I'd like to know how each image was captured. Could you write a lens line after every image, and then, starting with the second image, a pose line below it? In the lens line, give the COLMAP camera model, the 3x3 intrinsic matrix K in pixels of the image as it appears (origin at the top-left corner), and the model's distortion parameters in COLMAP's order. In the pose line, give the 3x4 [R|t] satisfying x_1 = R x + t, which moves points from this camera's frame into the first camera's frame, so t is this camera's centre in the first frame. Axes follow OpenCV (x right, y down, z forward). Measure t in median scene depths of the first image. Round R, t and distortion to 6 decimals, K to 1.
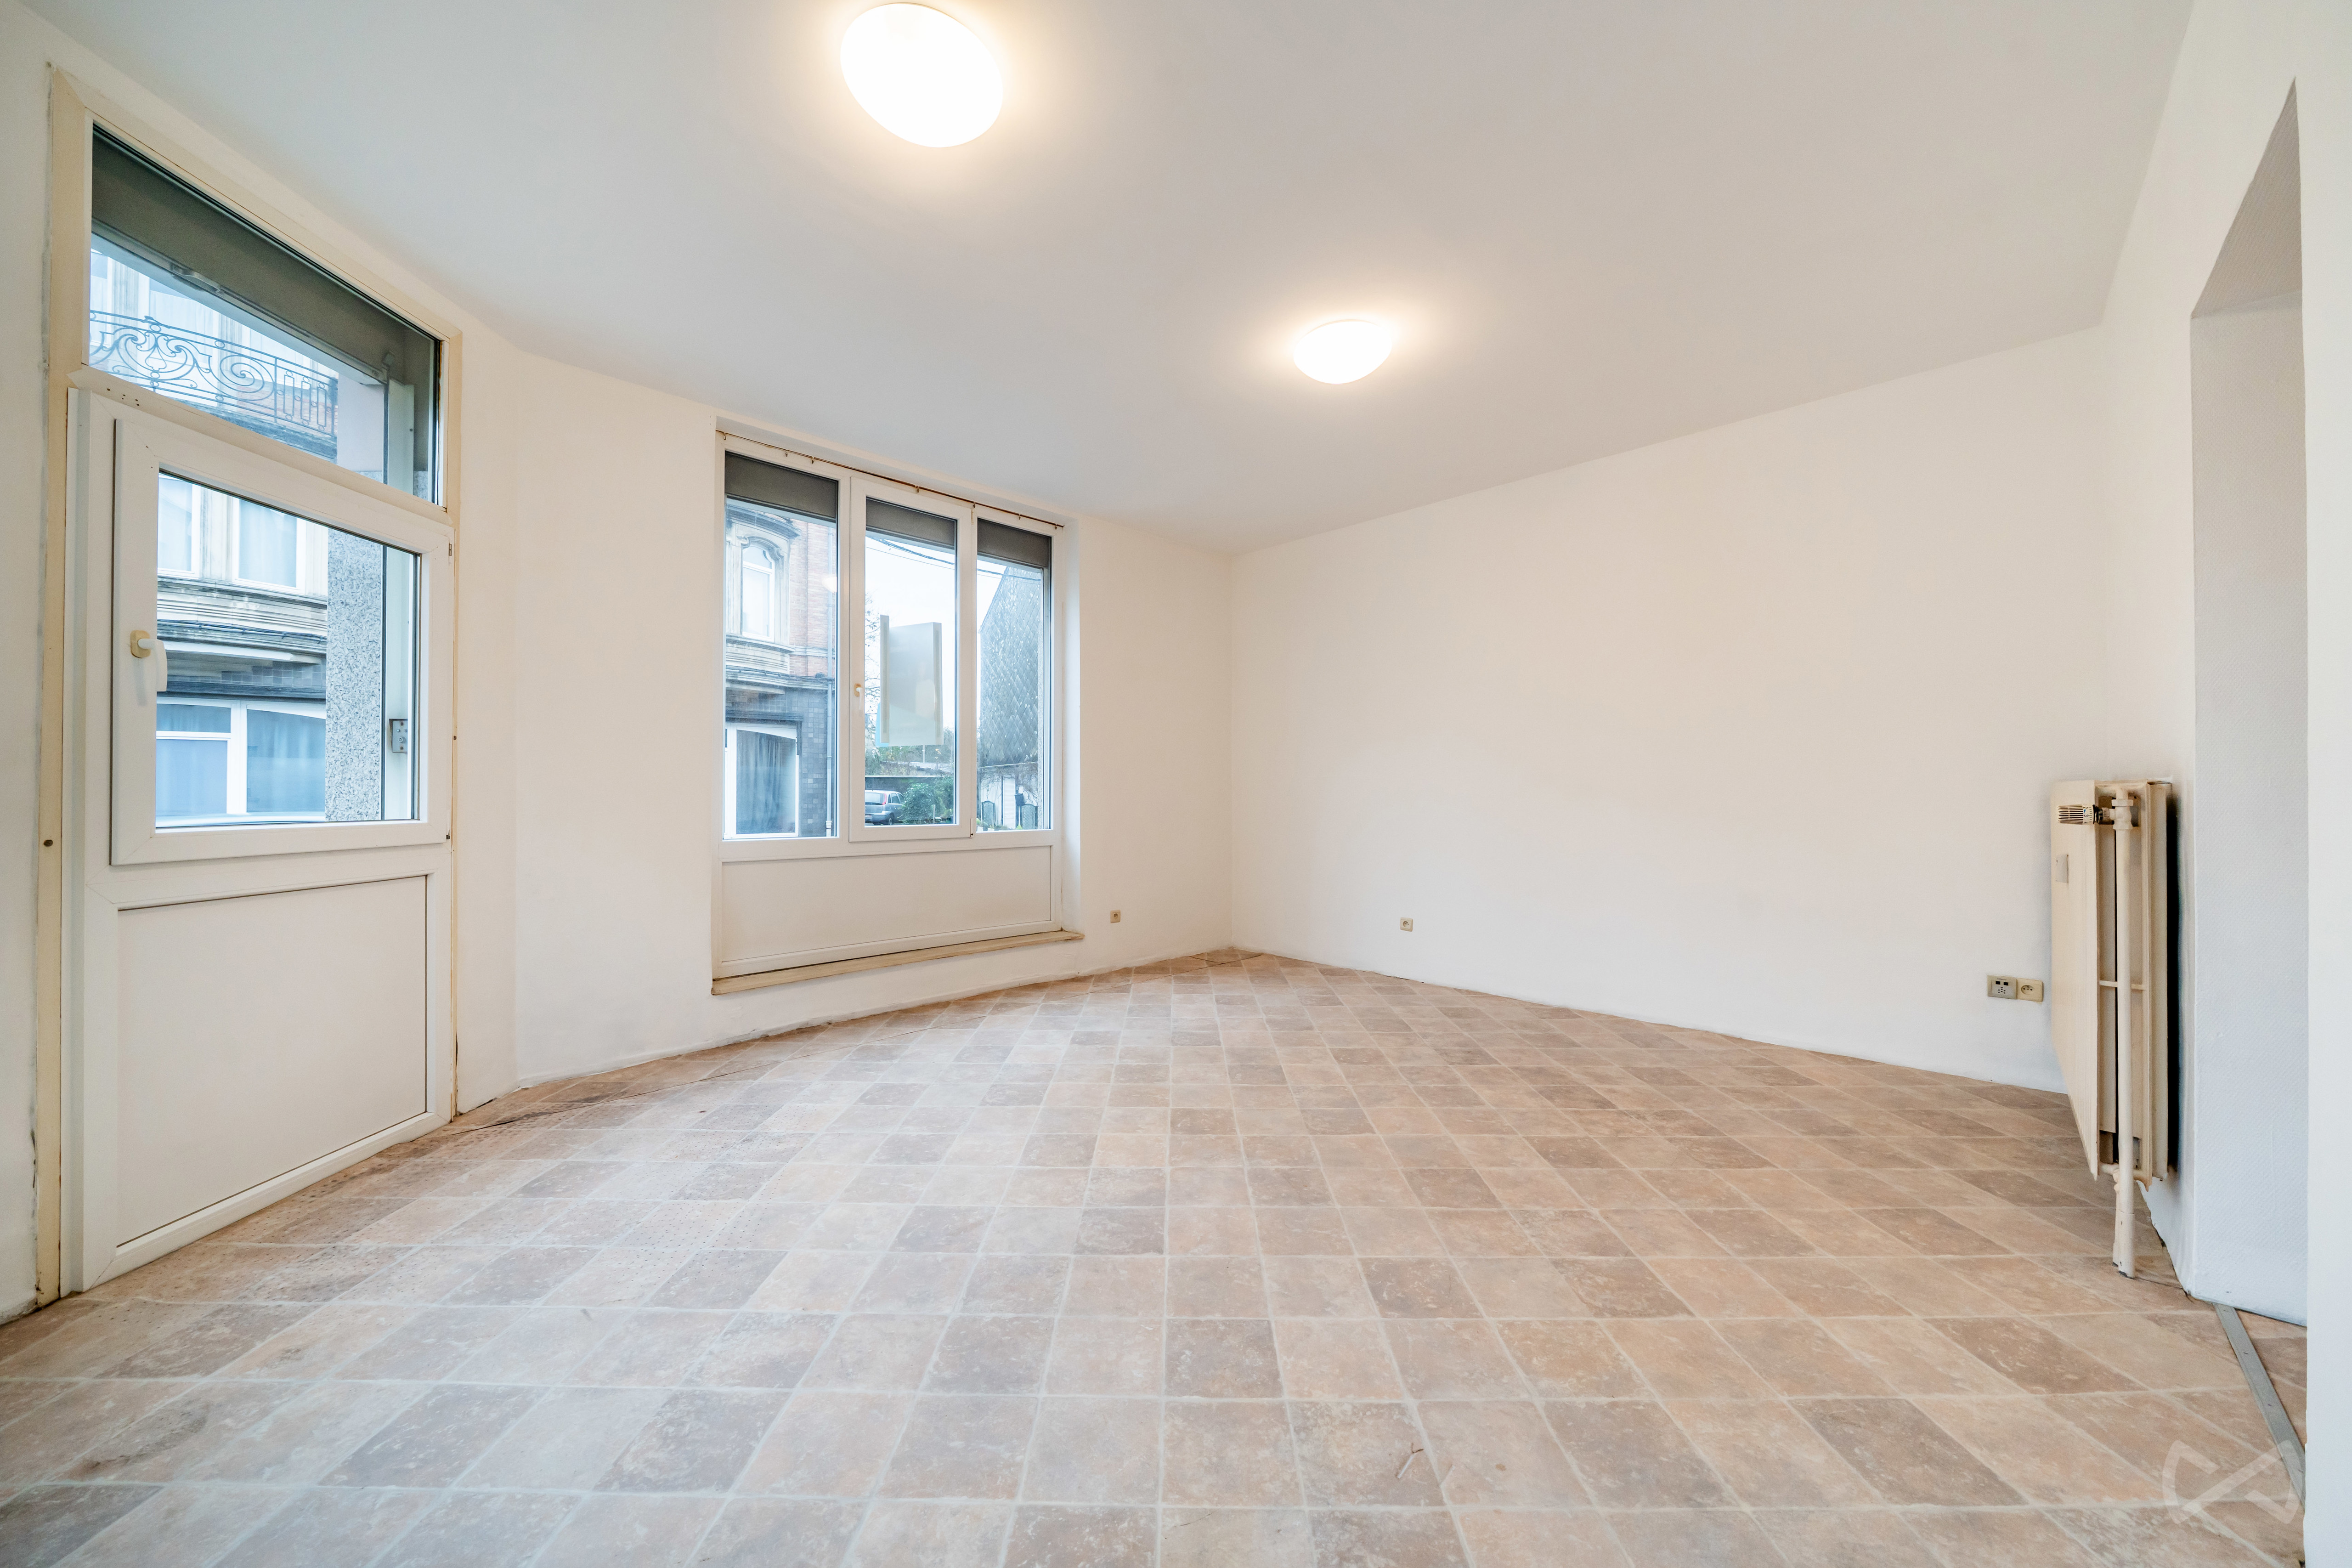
lens RADIAL K [[800.8, 0, 1168.5], [0, 800.8, 785.1], [0, 0, 1]] dist [-0.005288, -0.000274]
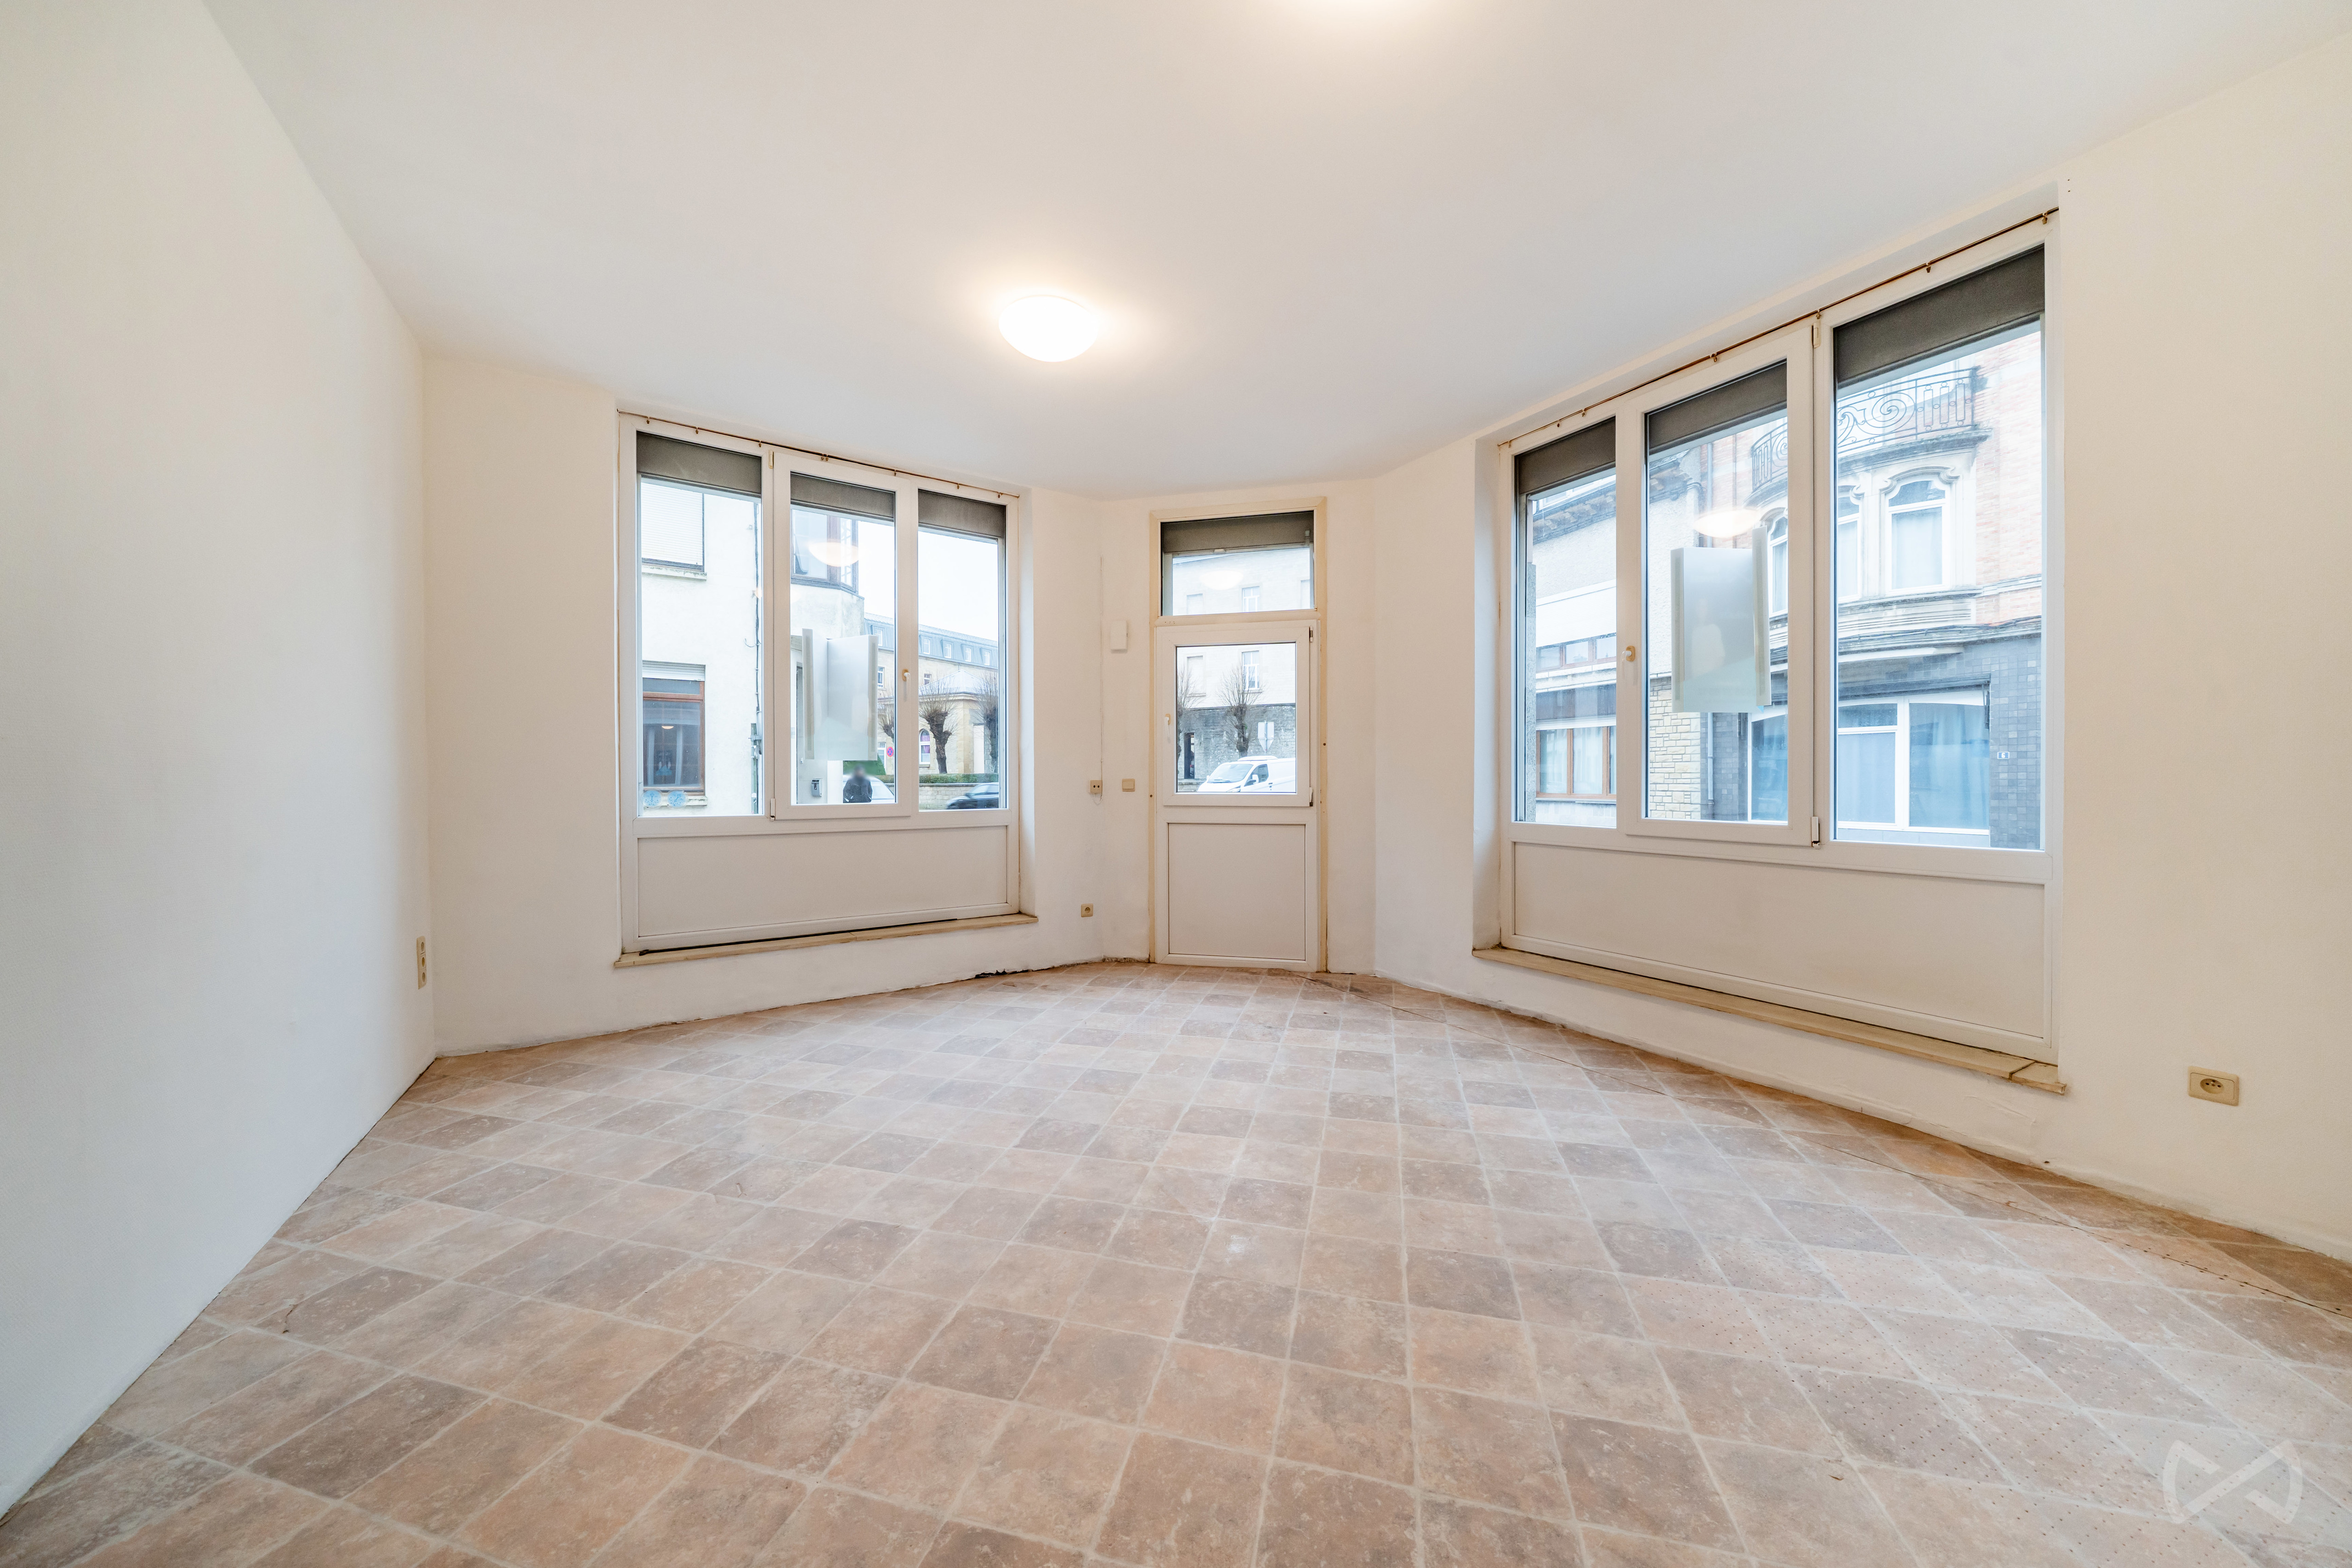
lens RADIAL K [[802.0, 0, 1170.9], [0, 802.0, 786.1], [0, 0, 1]] dist [-0.006288, -0.000293]
pose [[-0.237724, 0.010123, -0.971280, 0.734262], [0.009773, 0.999920, 0.008030, 0.010594], [0.971284, -0.007583, -0.237803, 0.991413]]
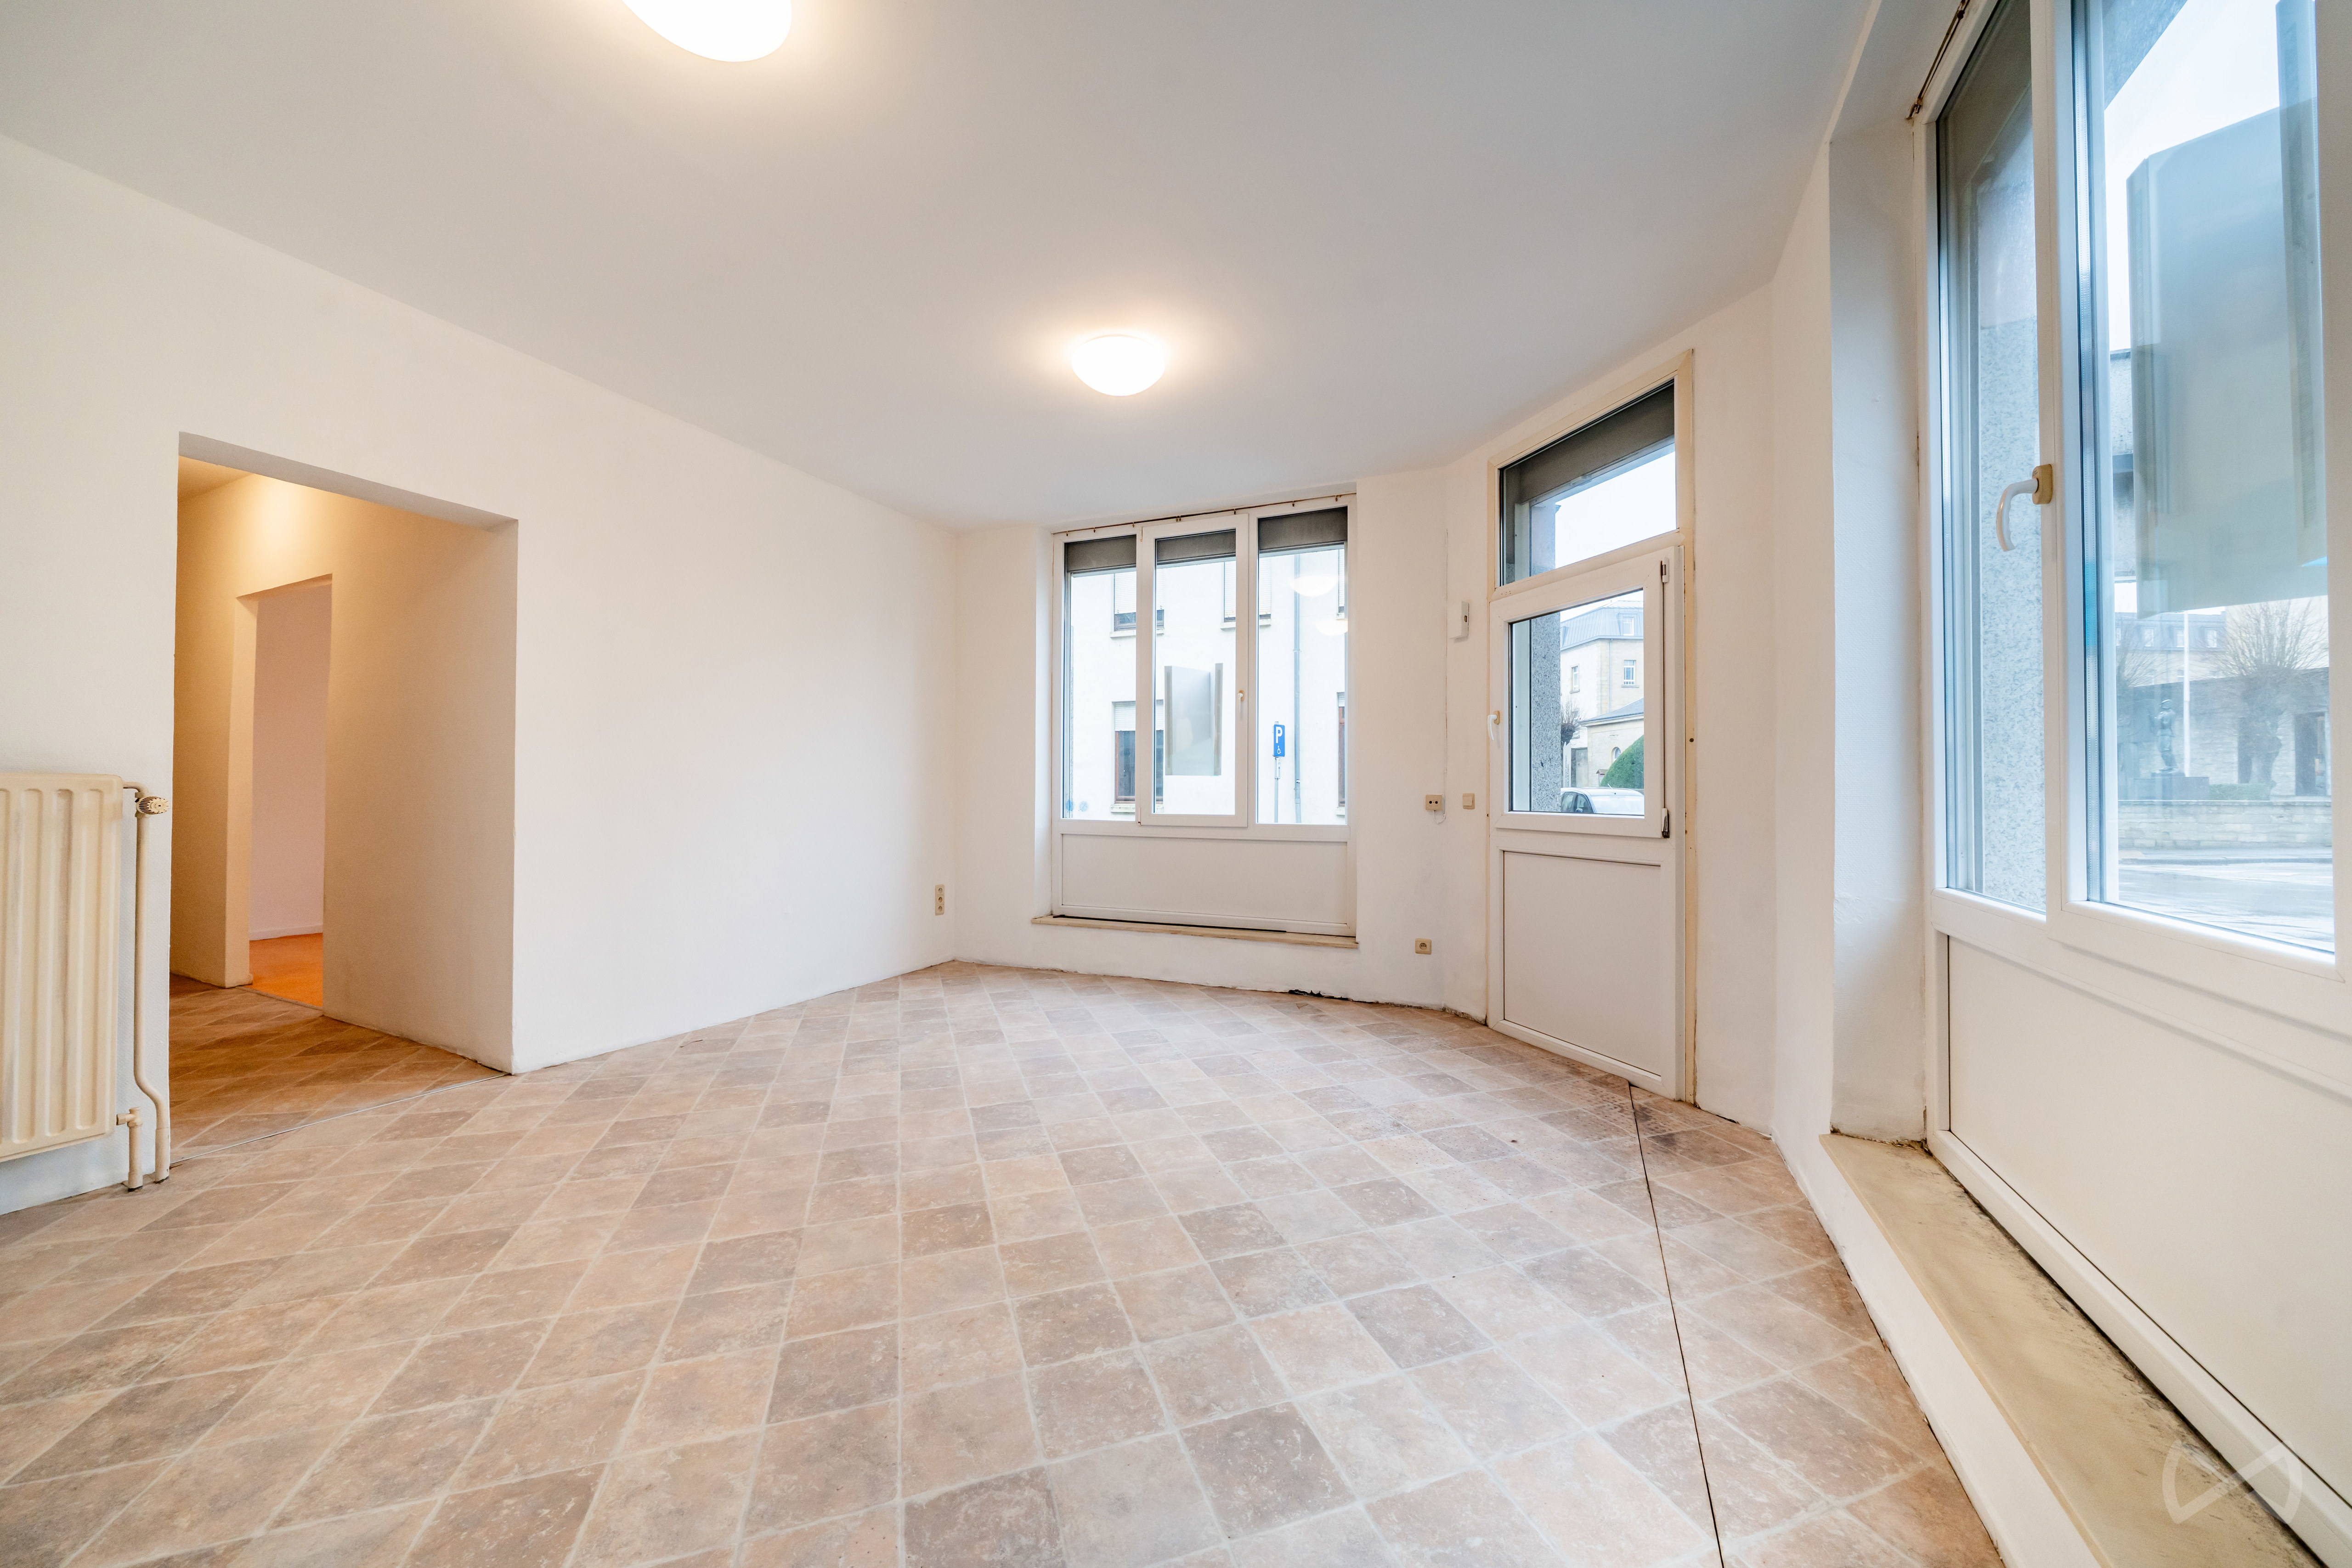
lens RADIAL K [[811.5, 0, 1170.9], [0, 811.5, 782.3], [0, 0, 1]] dist [-0.007011, 0.001162]
pose [[-0.944216, -0.006547, -0.329261, 0.087772], [-0.000425, 0.999826, -0.018661, 0.014594], [0.329325, -0.017480, -0.944055, 1.620916]]
